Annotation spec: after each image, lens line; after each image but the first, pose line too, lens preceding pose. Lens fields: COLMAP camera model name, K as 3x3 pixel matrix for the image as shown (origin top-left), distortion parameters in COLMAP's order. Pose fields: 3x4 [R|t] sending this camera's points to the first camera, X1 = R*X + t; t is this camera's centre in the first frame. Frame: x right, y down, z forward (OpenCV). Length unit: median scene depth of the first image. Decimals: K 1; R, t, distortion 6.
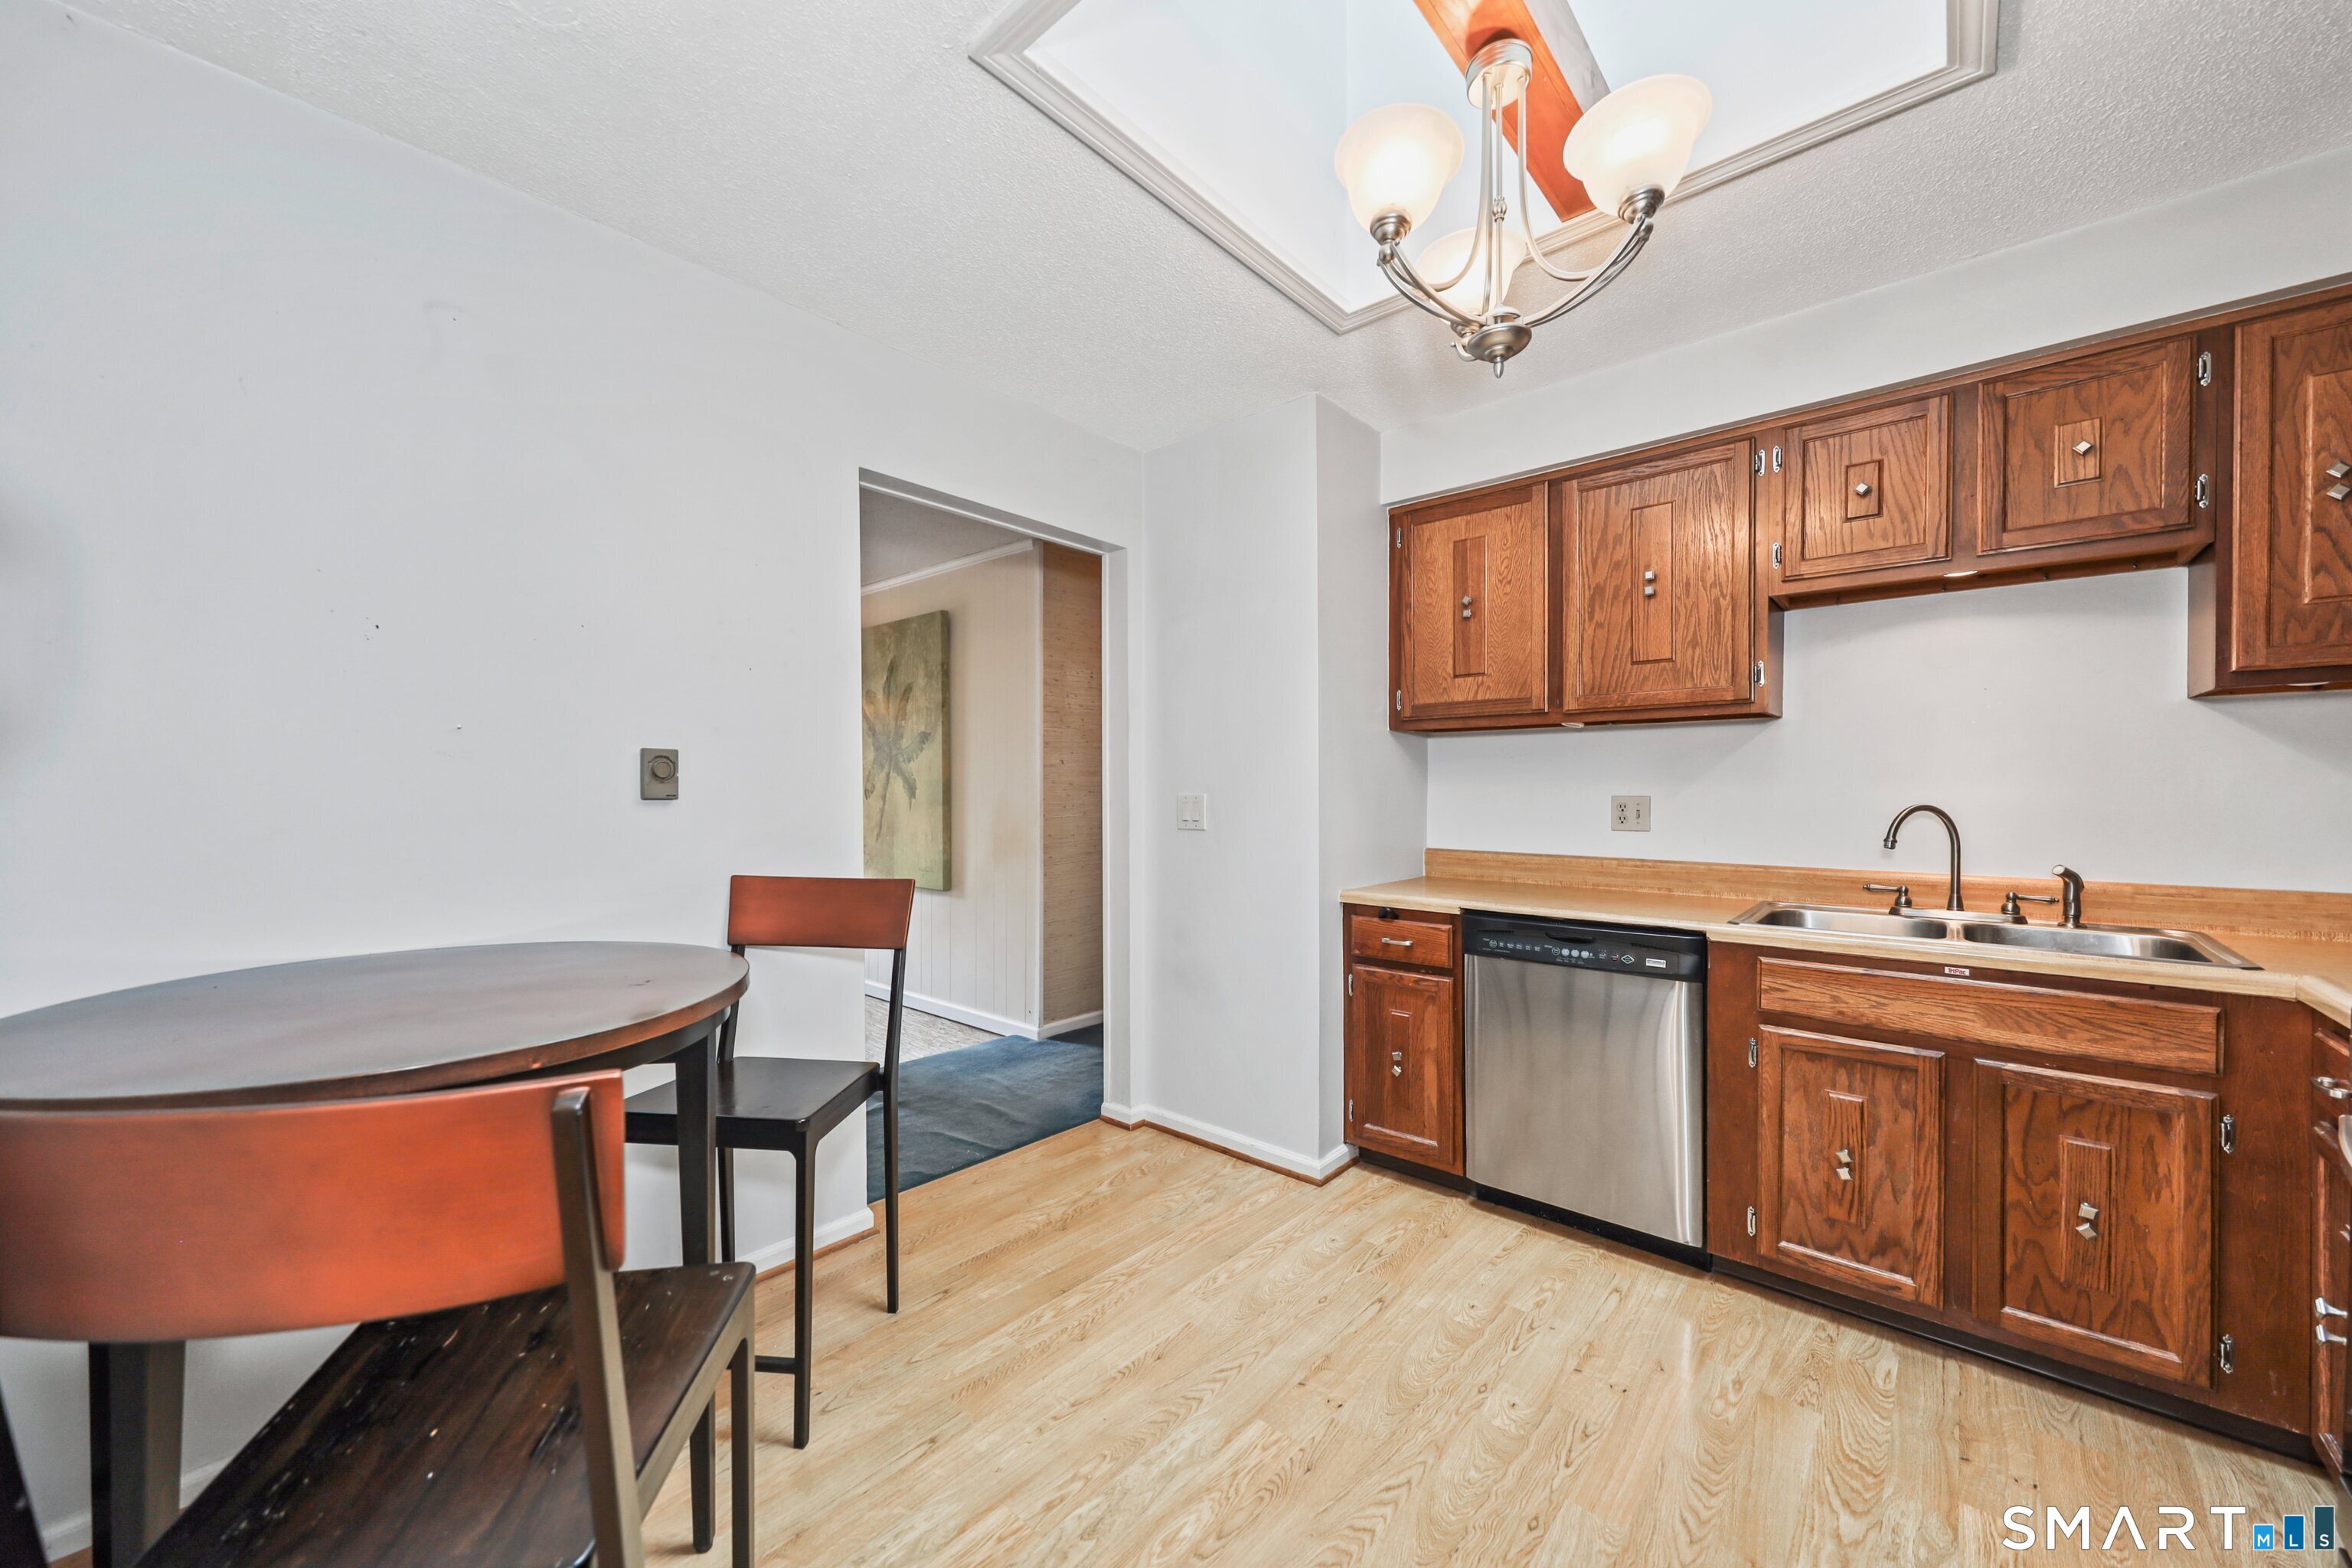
lens RADIAL K [[872.0, 0, 1166.2], [0, 872.0, 789.6], [0, 0, 1]] dist [0.002944, -0.000685]
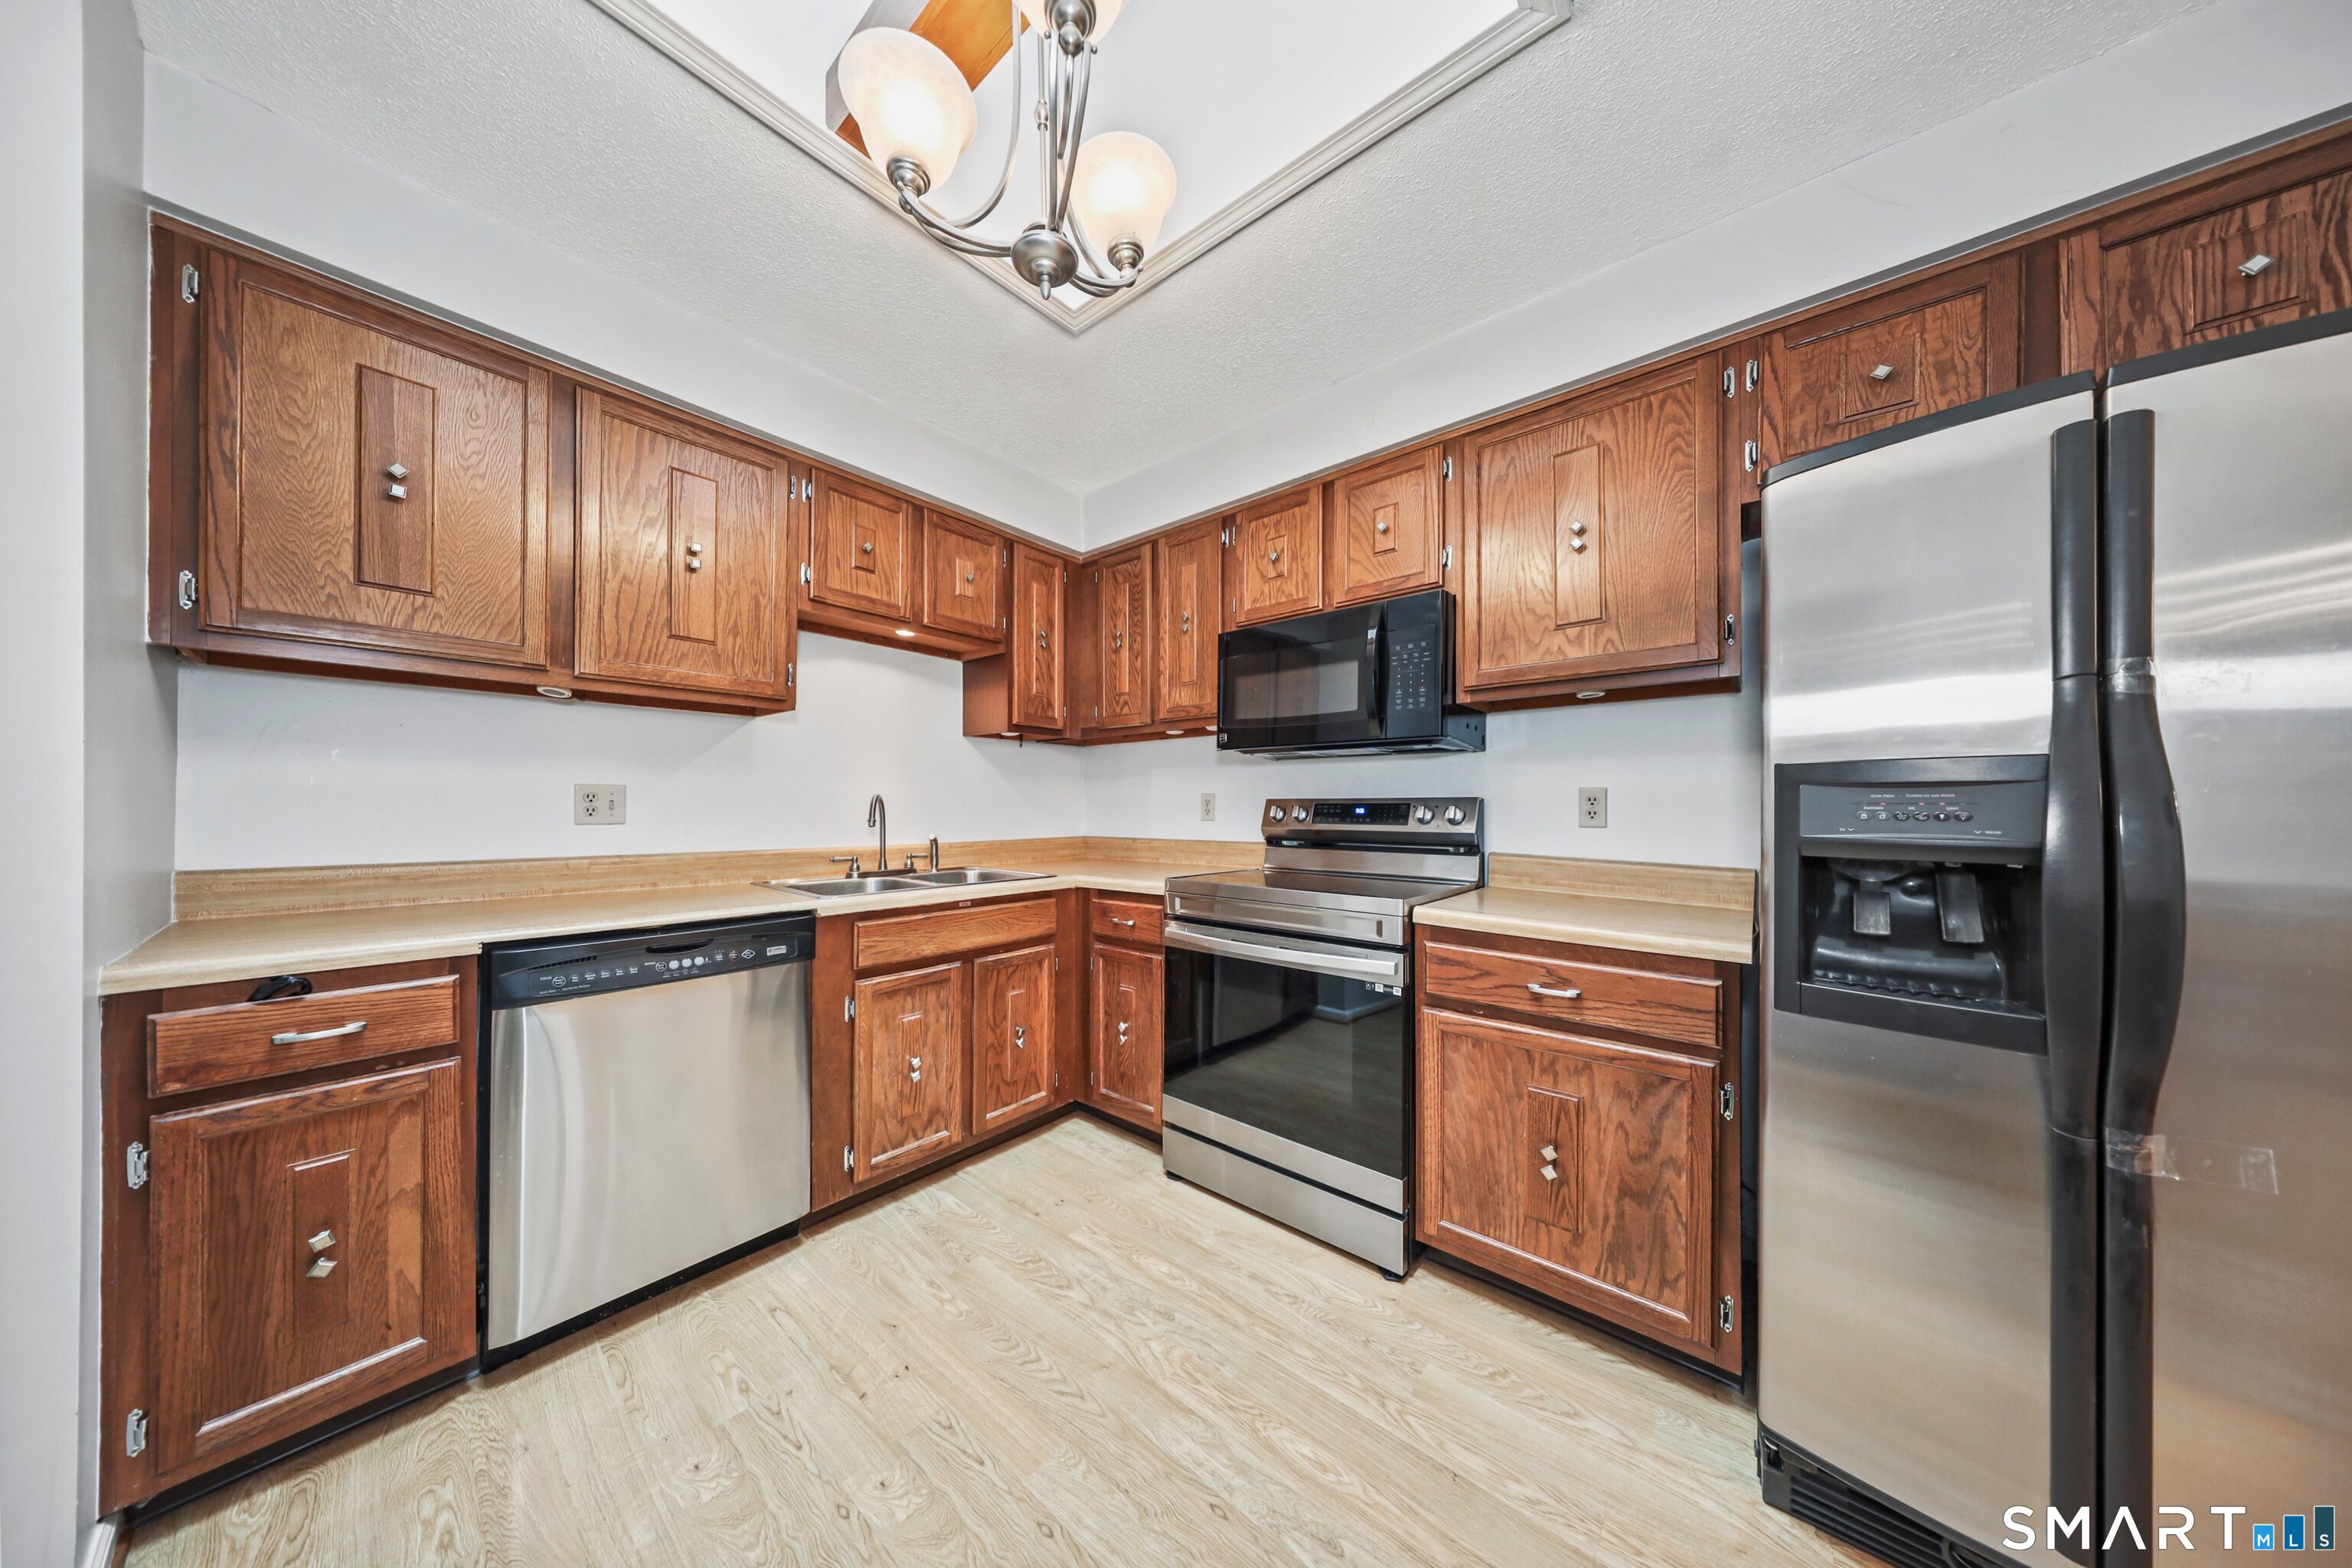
lens RADIAL K [[688.1, 0, 1154.7], [0, 688.1, 802.5], [0, 0, 1]] dist [0.001014, -0.000207]
pose [[-0.016171, 0.009113, 0.999828, -0.211108], [-0.003004, 0.999954, -0.009163, 0.037397], [-0.999865, -0.003152, -0.016143, 0.565860]]
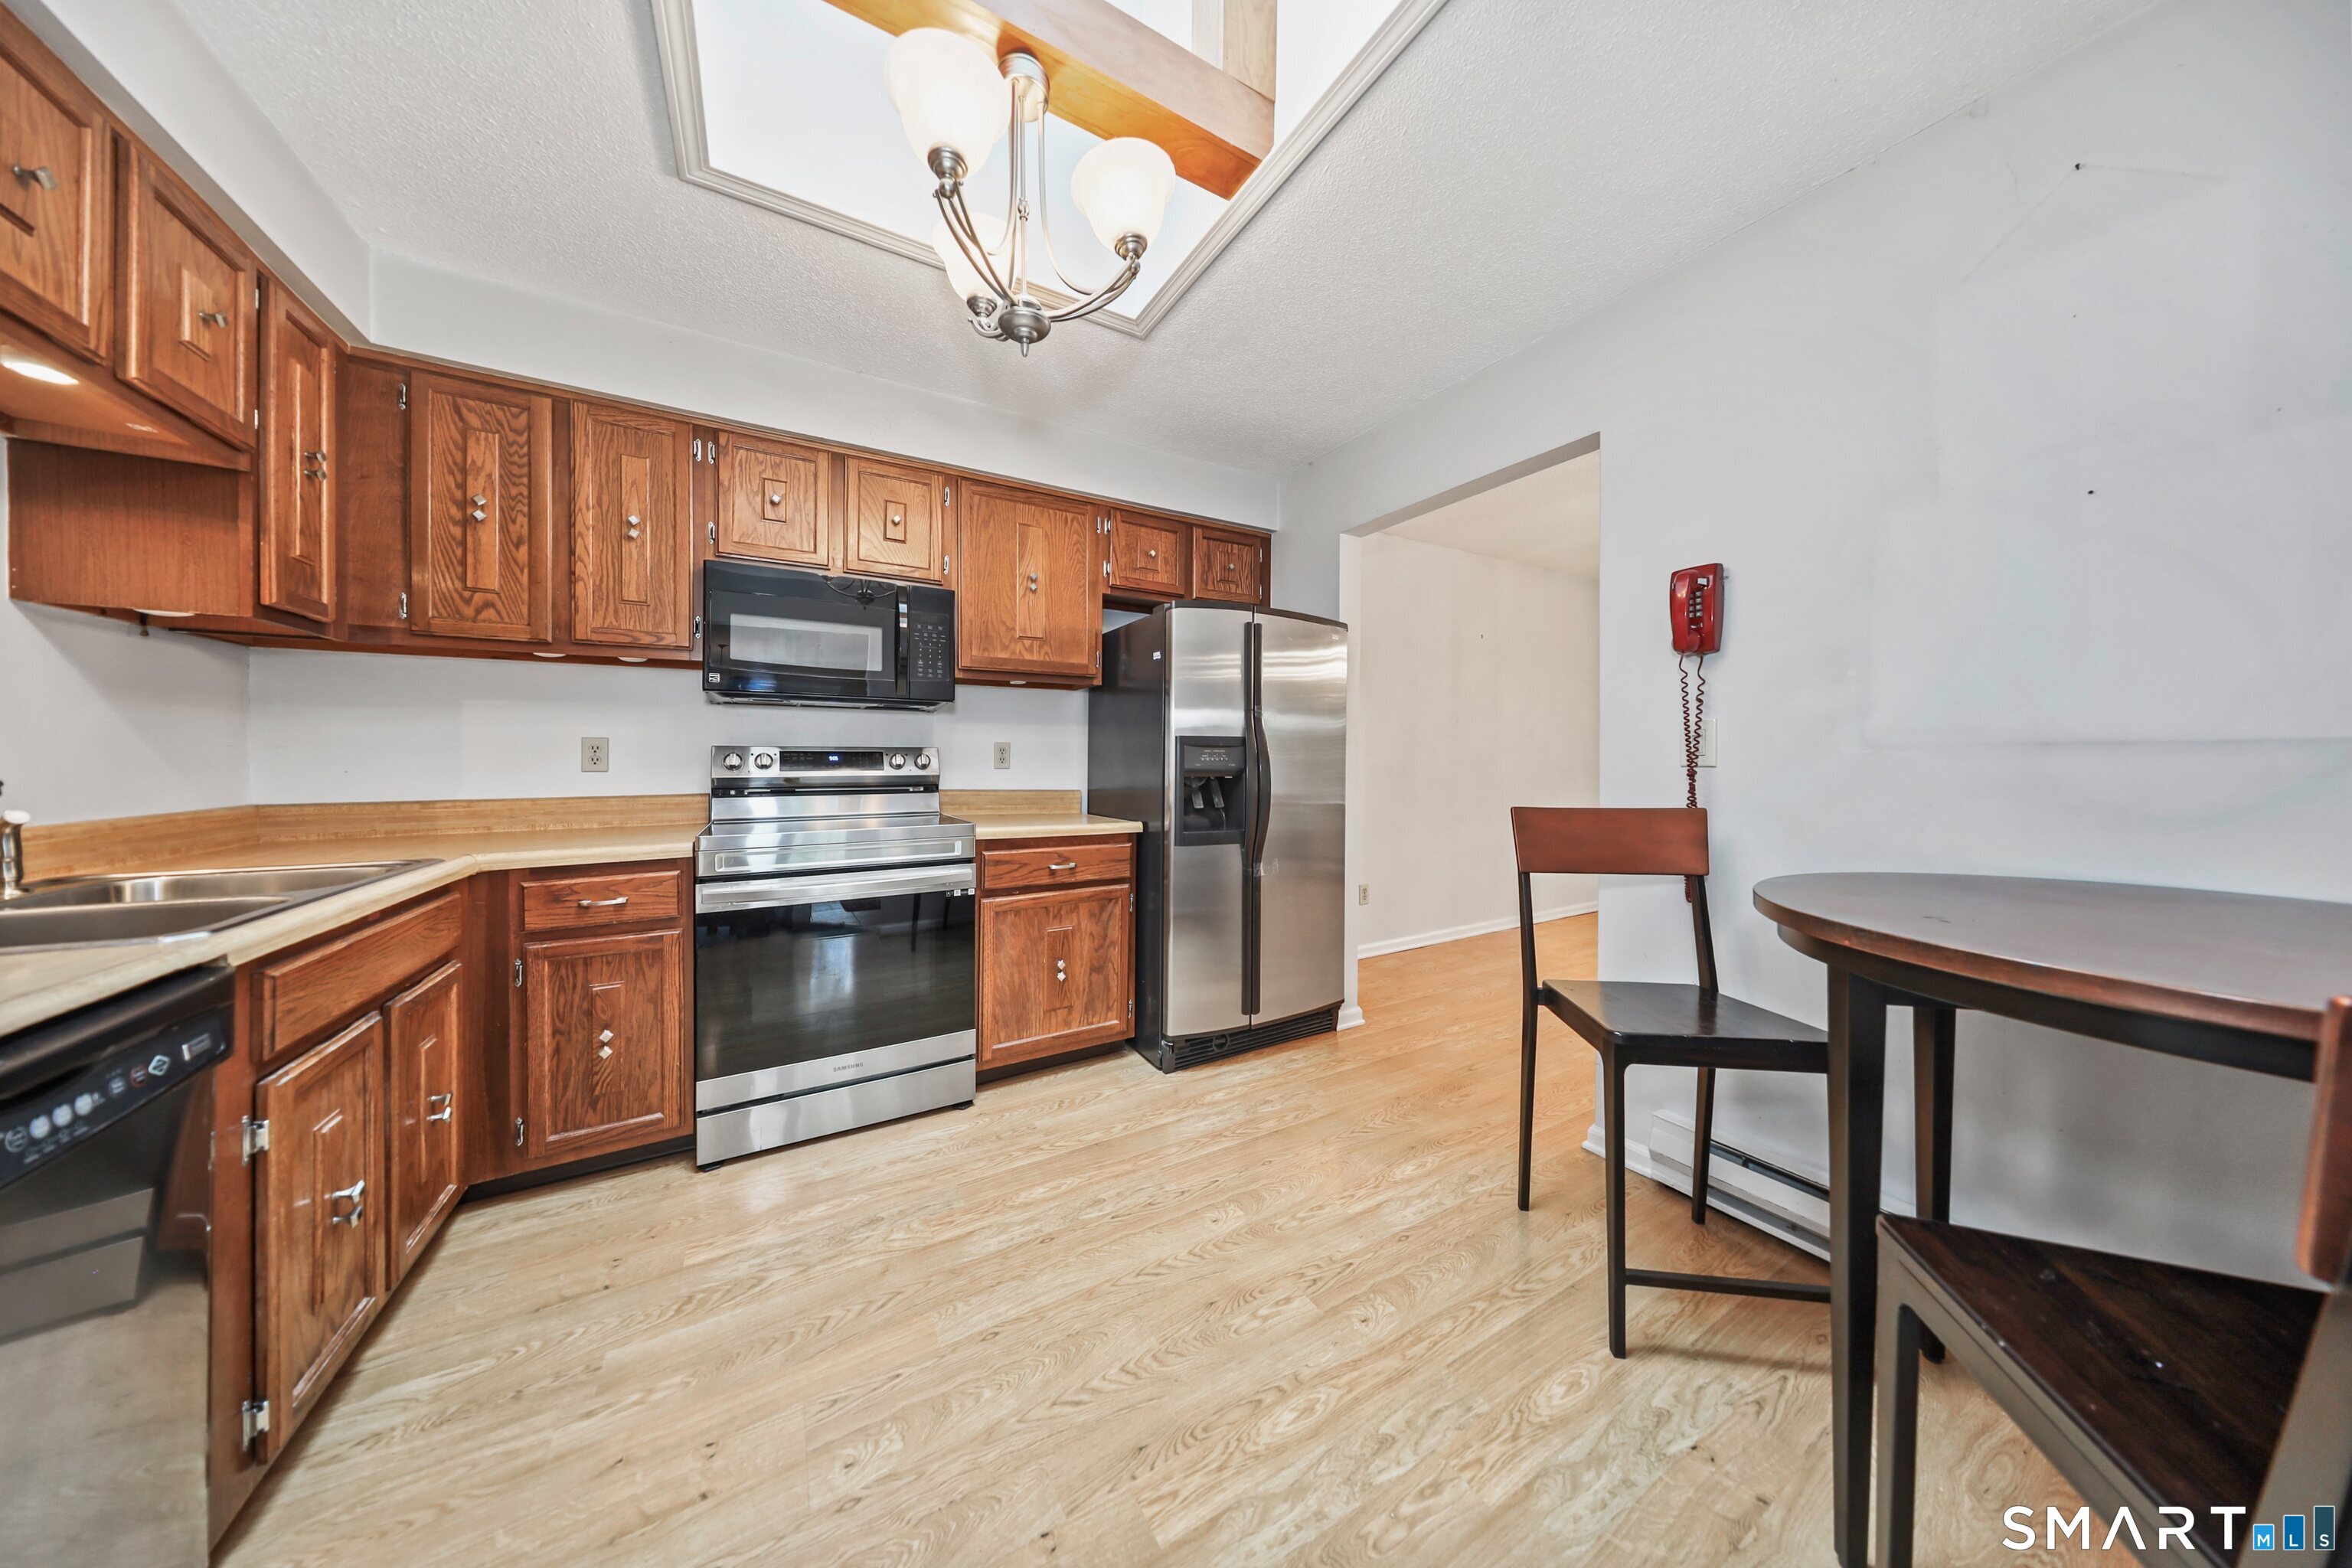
lens RADIAL K [[688.1, 0, 1162.3], [0, 688.1, 764.6], [0, 0, 1]] dist [0.001014, -0.000207]
pose [[-0.947800, -0.004526, 0.318832, -0.057491], [-0.001594, 0.999954, 0.009458, 0.038734], [-0.318860, 0.008456, -0.947764, 1.135197]]
